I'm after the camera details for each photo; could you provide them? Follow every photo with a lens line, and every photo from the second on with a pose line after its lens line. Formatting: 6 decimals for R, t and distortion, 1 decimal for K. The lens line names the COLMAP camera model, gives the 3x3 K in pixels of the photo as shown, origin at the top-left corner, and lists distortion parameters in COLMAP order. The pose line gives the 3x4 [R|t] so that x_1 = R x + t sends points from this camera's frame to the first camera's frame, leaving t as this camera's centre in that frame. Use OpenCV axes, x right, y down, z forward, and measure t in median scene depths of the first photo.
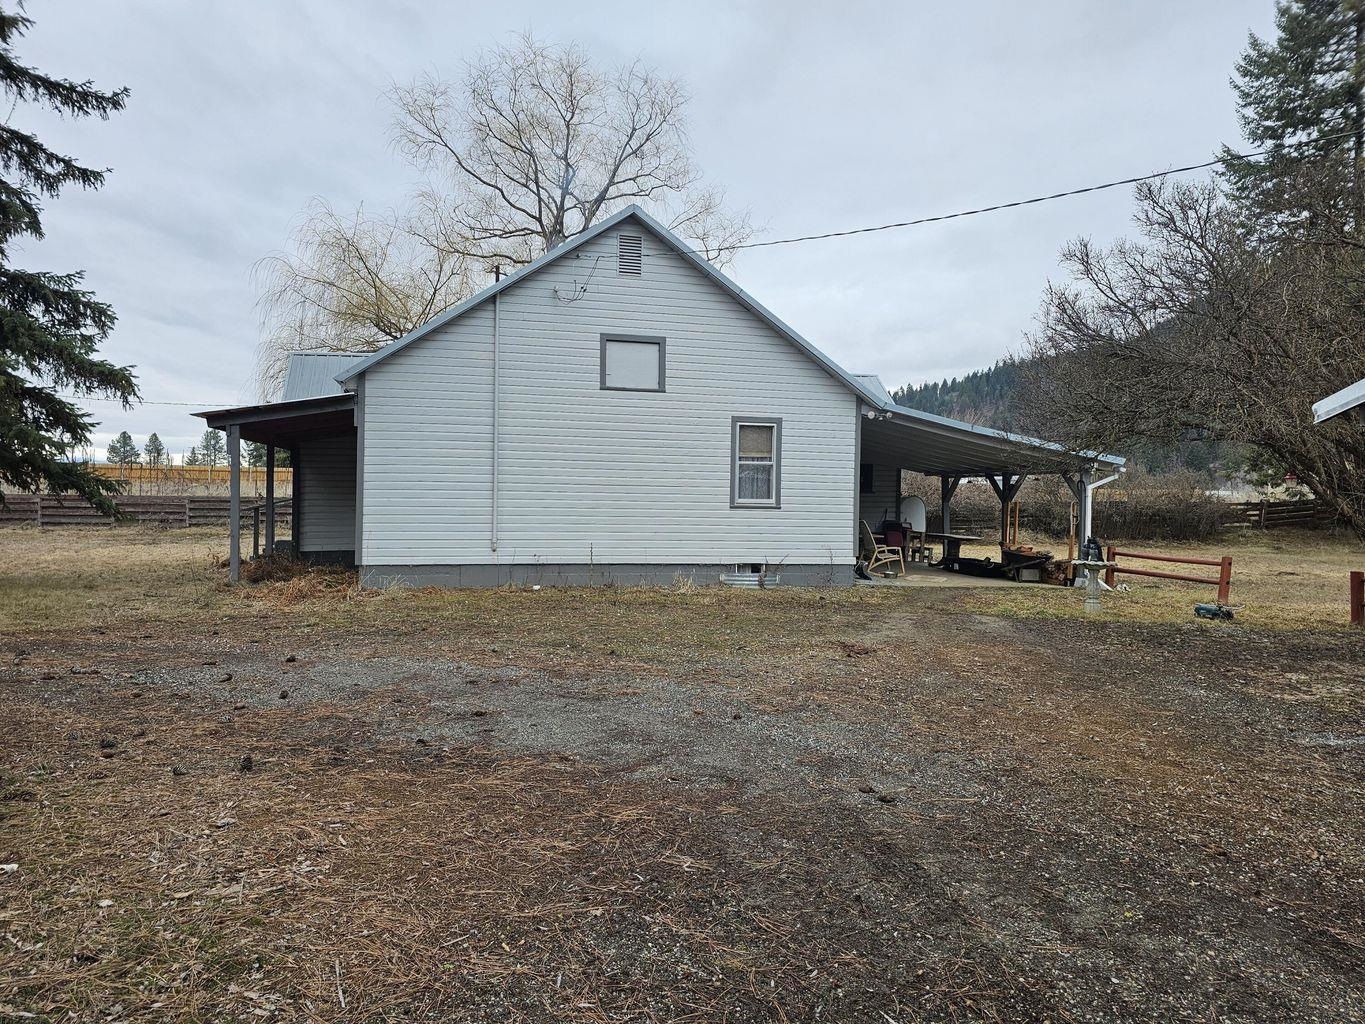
lens RADIAL K [[917.3, 0, 672.8], [0, 917.3, 511.2], [0, 0, 1]] dist [0.057142, -0.055023]
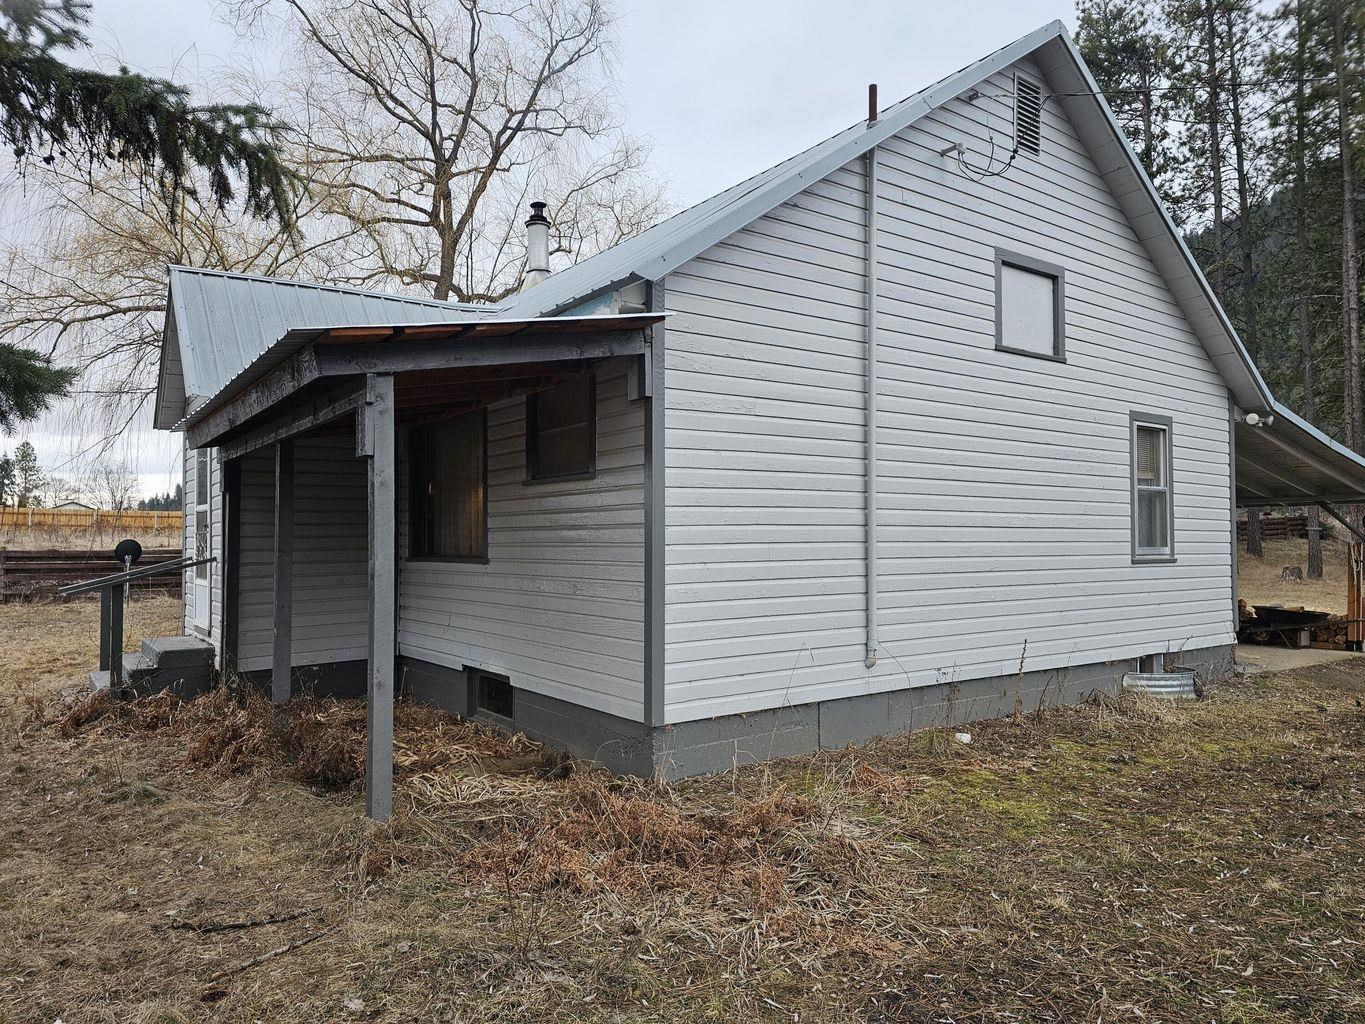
lens RADIAL K [[917.3, 0, 672.8], [0, 917.3, 511.2], [0, 0, 1]] dist [0.057142, -0.055023]
pose [[0.935780, -0.003523, 0.352566, -0.430329], [0.015245, 0.999419, -0.030474, -0.023784], [-0.352253, 0.033892, 0.935291, 0.538934]]
